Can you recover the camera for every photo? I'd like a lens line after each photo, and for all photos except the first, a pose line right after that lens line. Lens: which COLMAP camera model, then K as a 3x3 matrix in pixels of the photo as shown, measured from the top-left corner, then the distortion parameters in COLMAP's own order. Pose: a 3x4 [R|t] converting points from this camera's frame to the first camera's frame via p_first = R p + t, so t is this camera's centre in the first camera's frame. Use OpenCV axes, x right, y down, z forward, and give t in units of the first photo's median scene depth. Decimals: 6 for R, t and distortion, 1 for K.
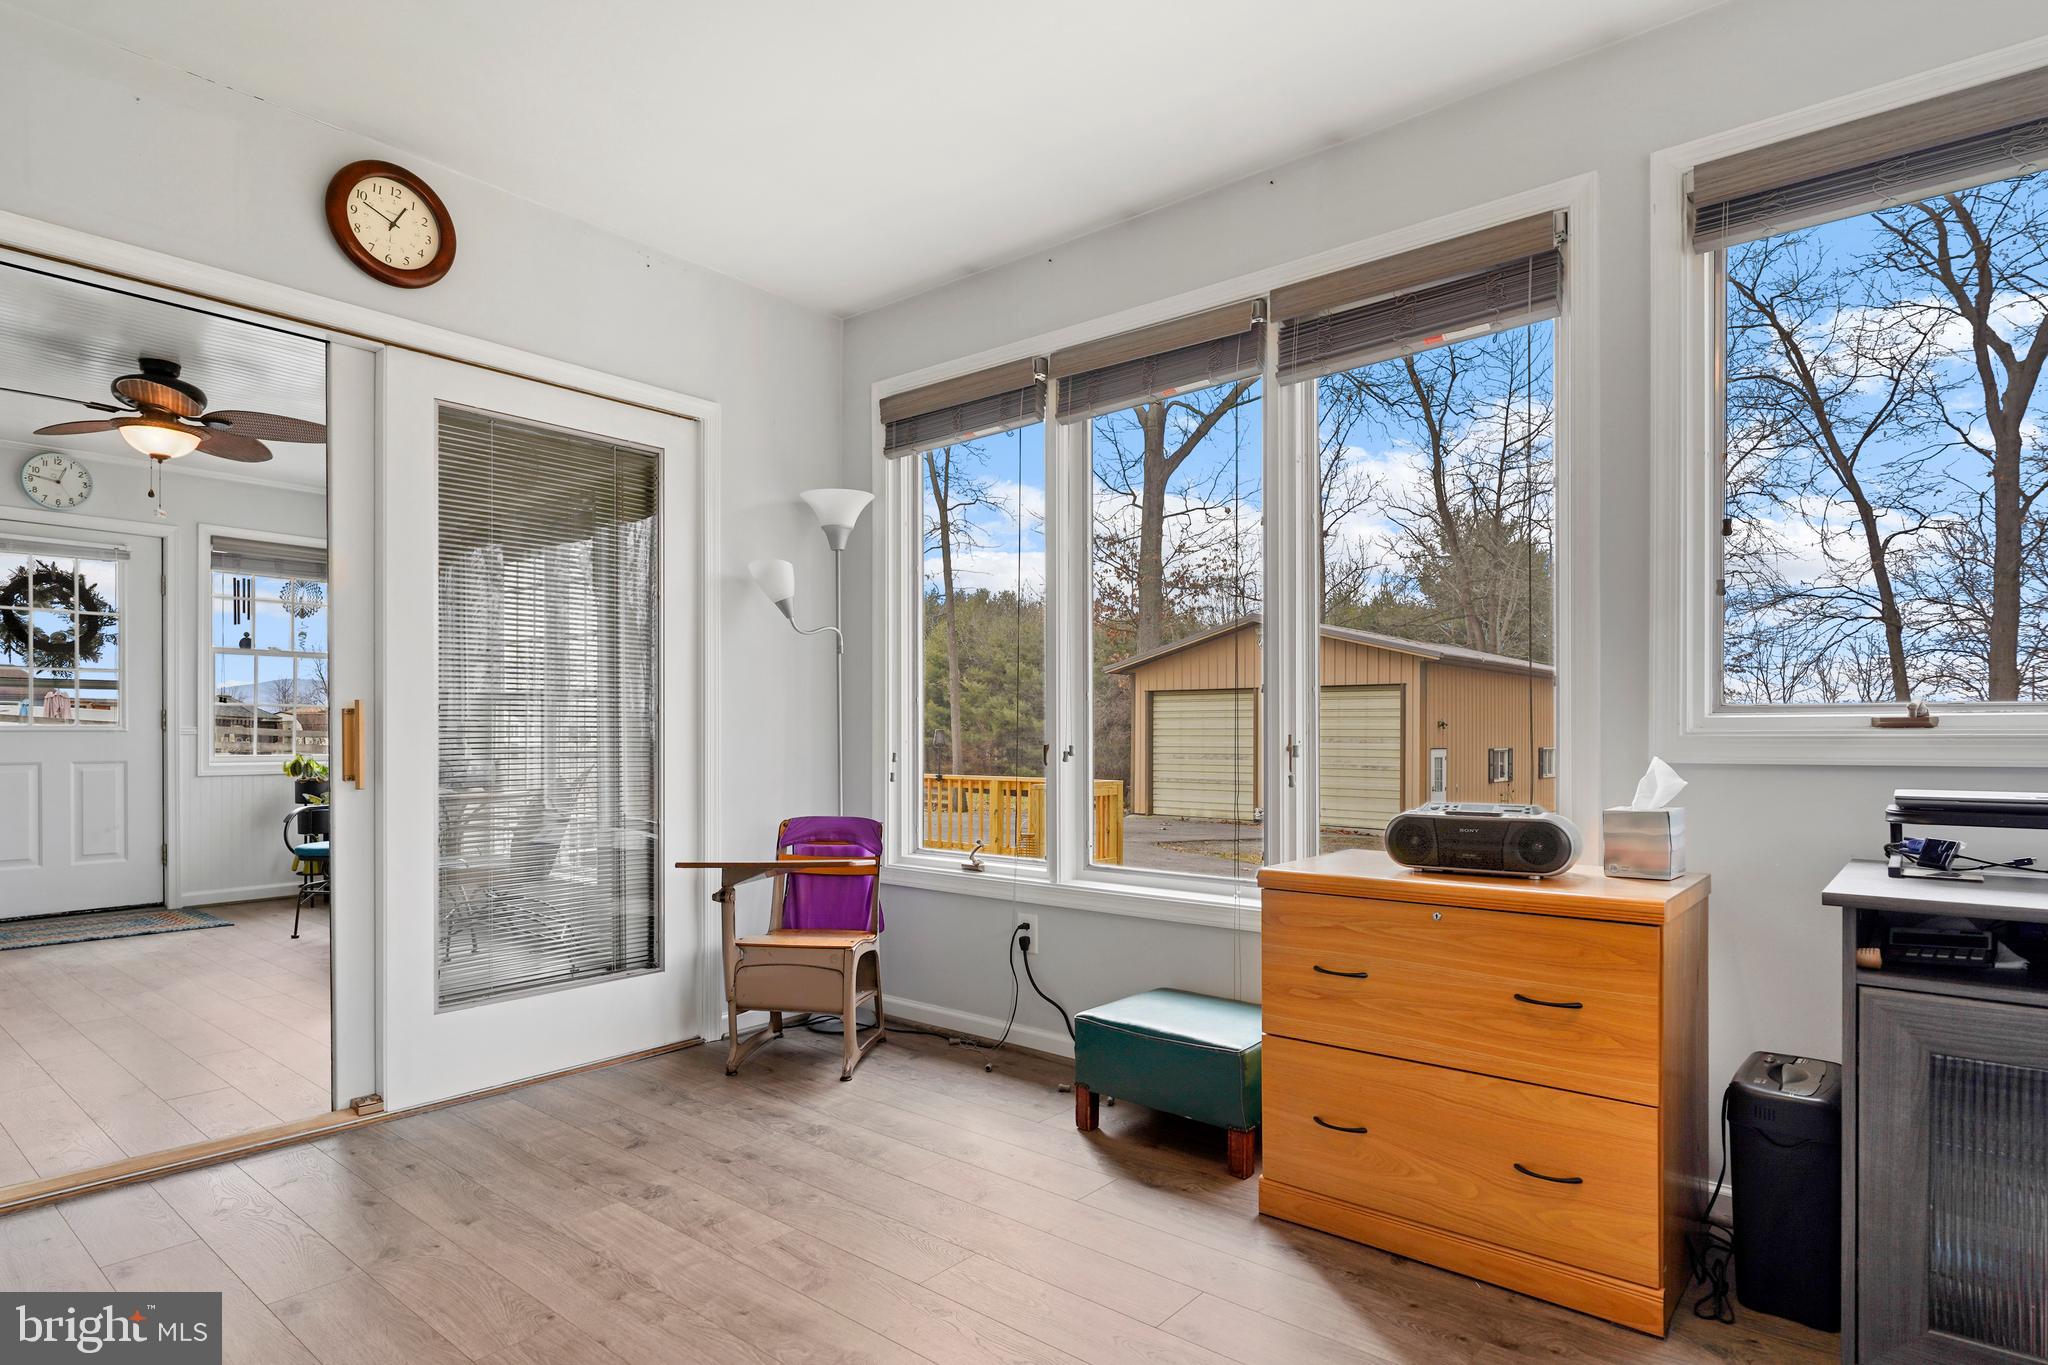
lens RADIAL K [[1106.6, 0, 1058.6], [0, 1106.6, 733.1], [0, 0, 1]] dist [-0.000639, 0.000892]
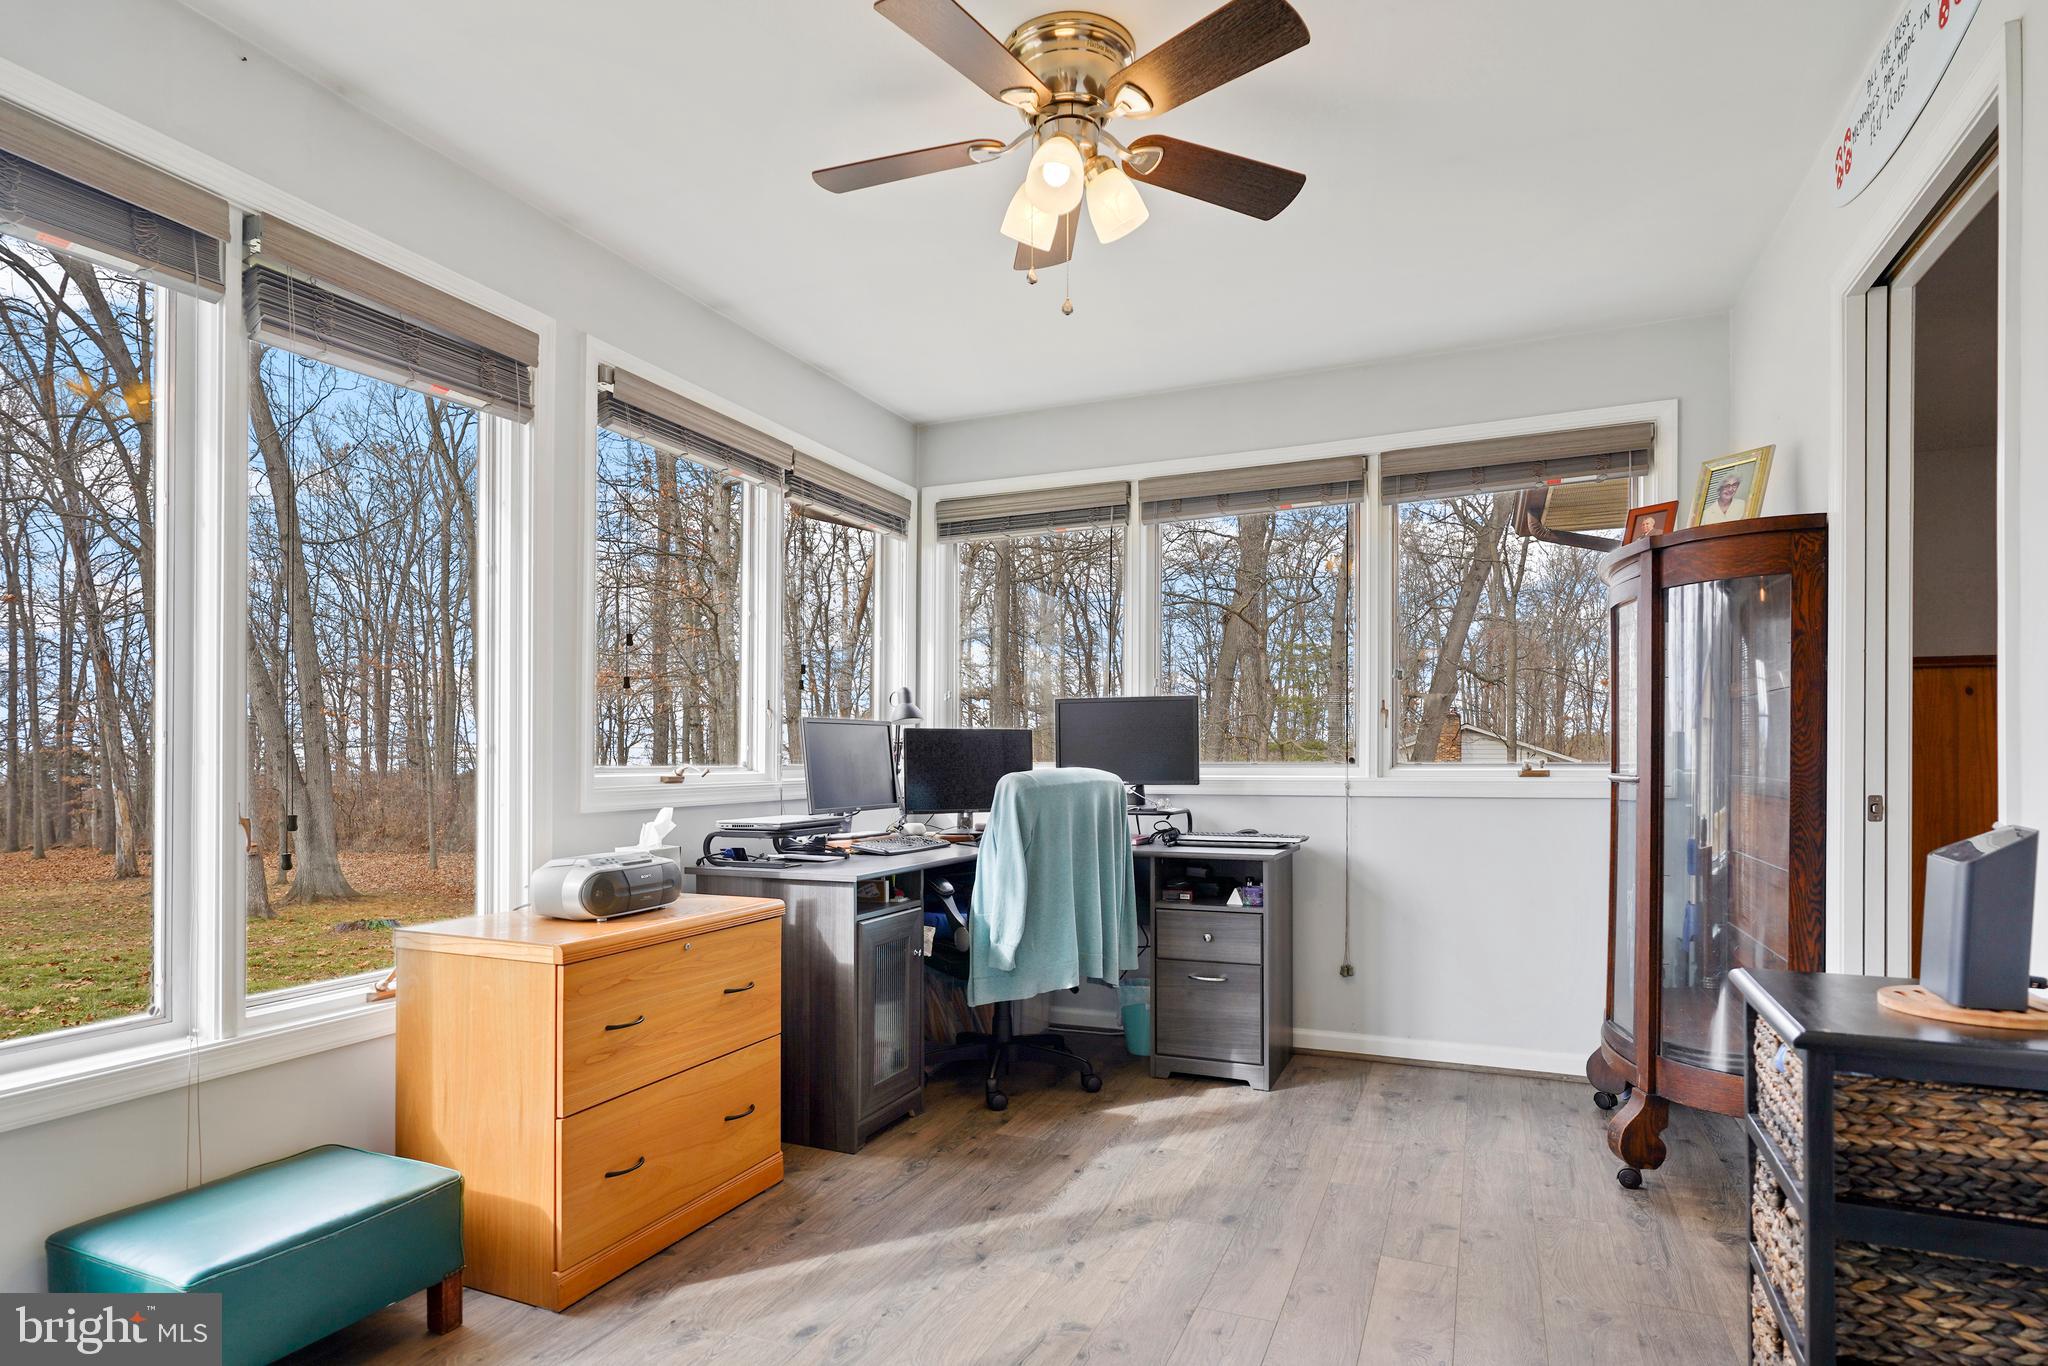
lens RADIAL K [[1106.6, 0, 984.0], [0, 1106.6, 762.9], [0, 0, 1]] dist [-0.000639, 0.000892]
pose [[-0.274904, 0.004588, 0.961461, -0.908129], [-0.000519, 0.999988, -0.004920, -0.029432], [-0.961472, -0.001852, -0.274898, 1.015821]]
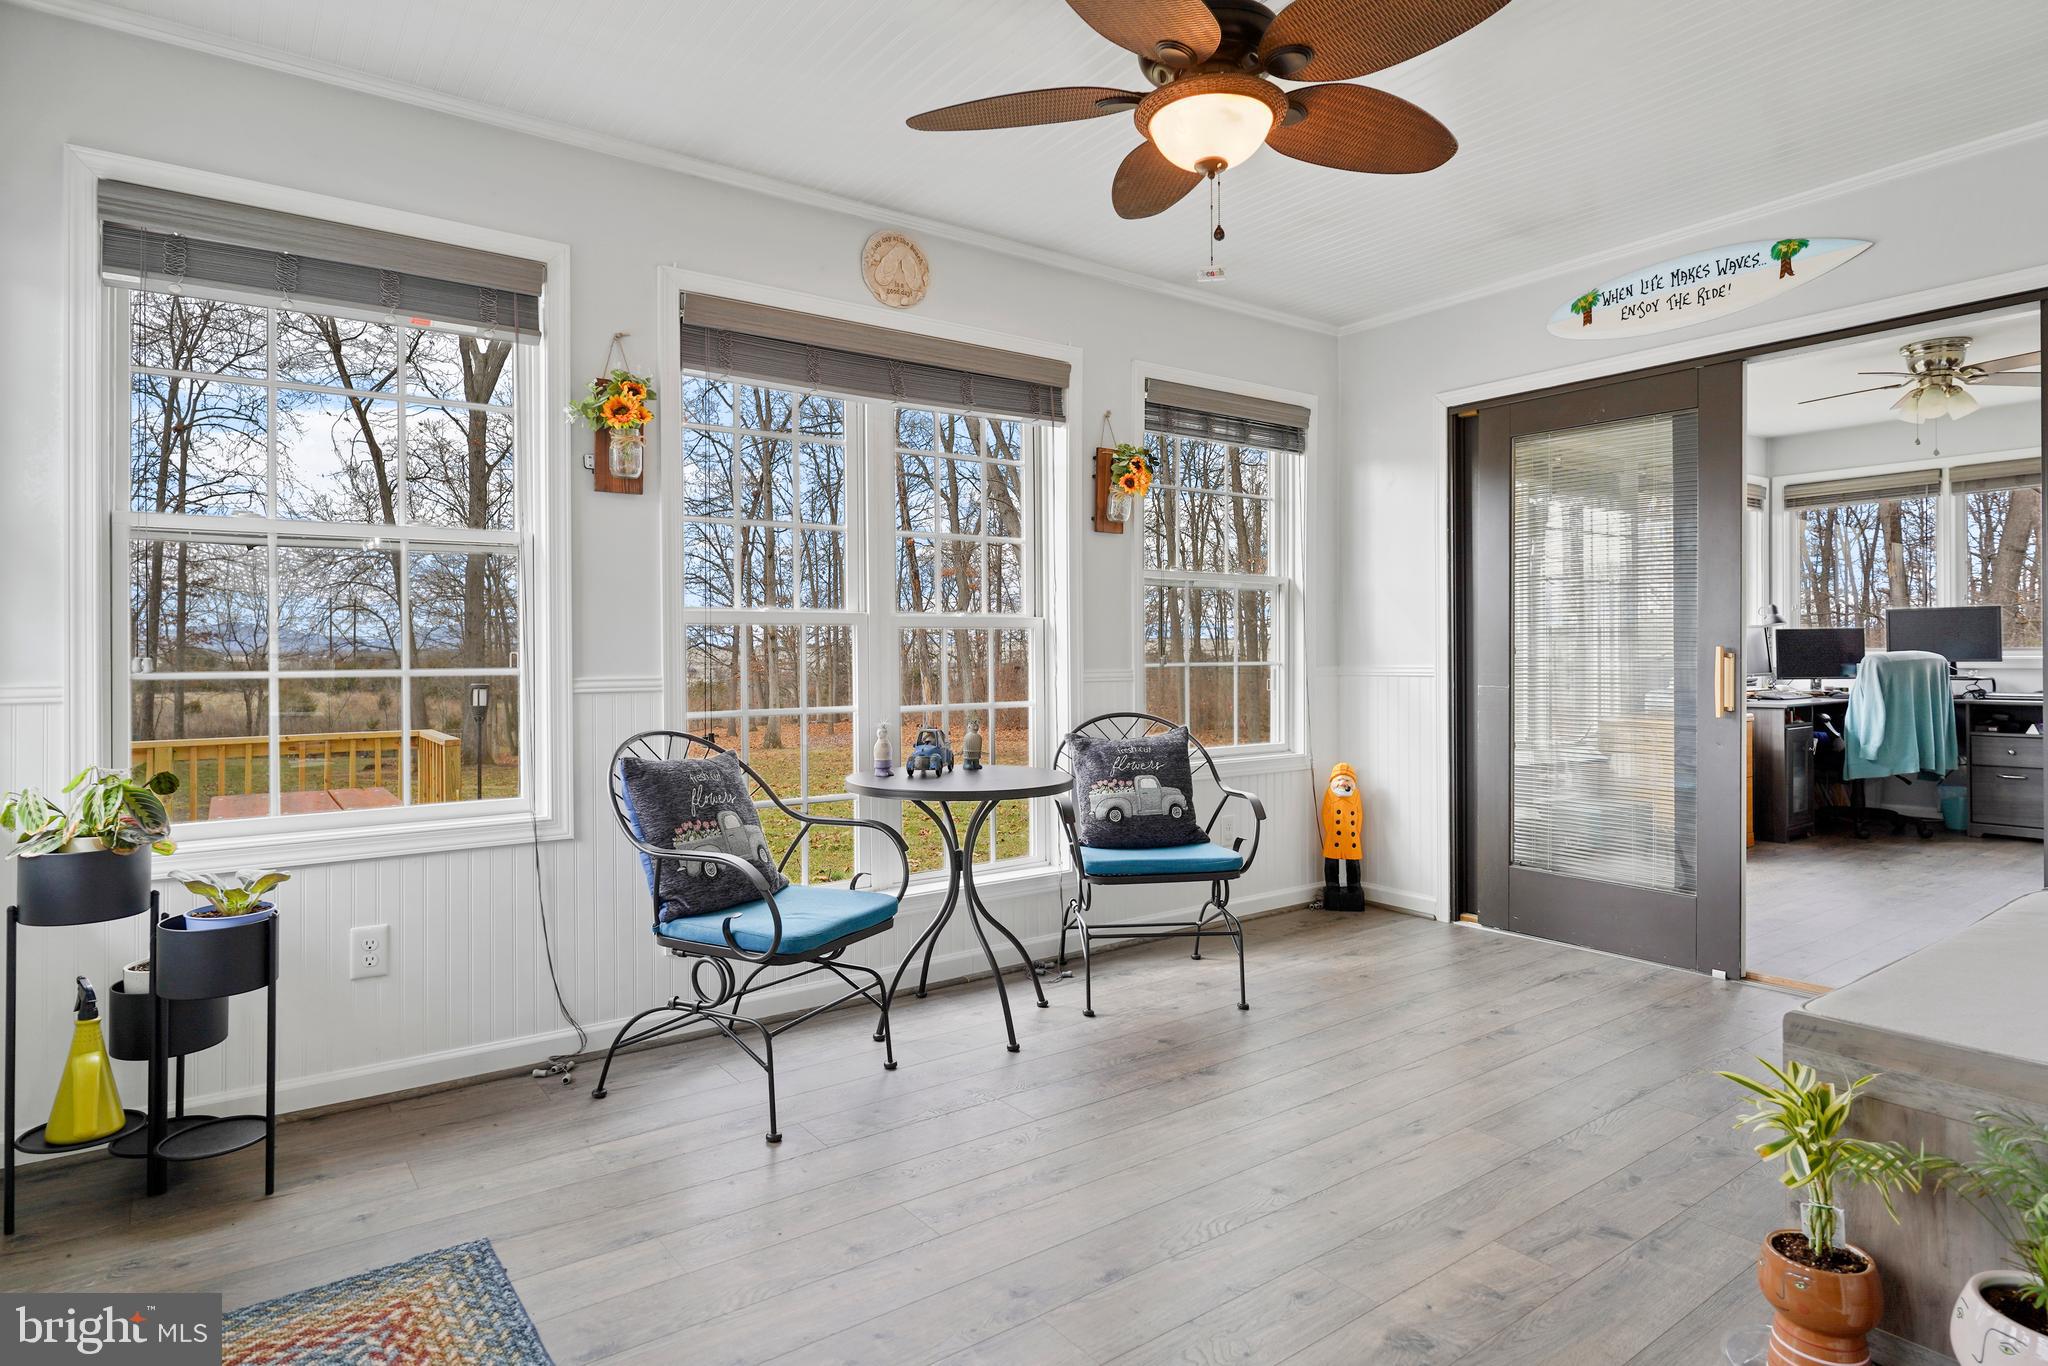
lens RADIAL K [[1106.6, 0, 1034.4], [0, 1106.6, 651.8], [0, 0, 1]] dist [-0.000639, 0.000892]
pose [[0.229104, 0.008693, 0.973363, -2.765299], [0.004114, 0.999943, -0.009898, -0.008151], [-0.973393, 0.006272, 0.229055, 2.037774]]
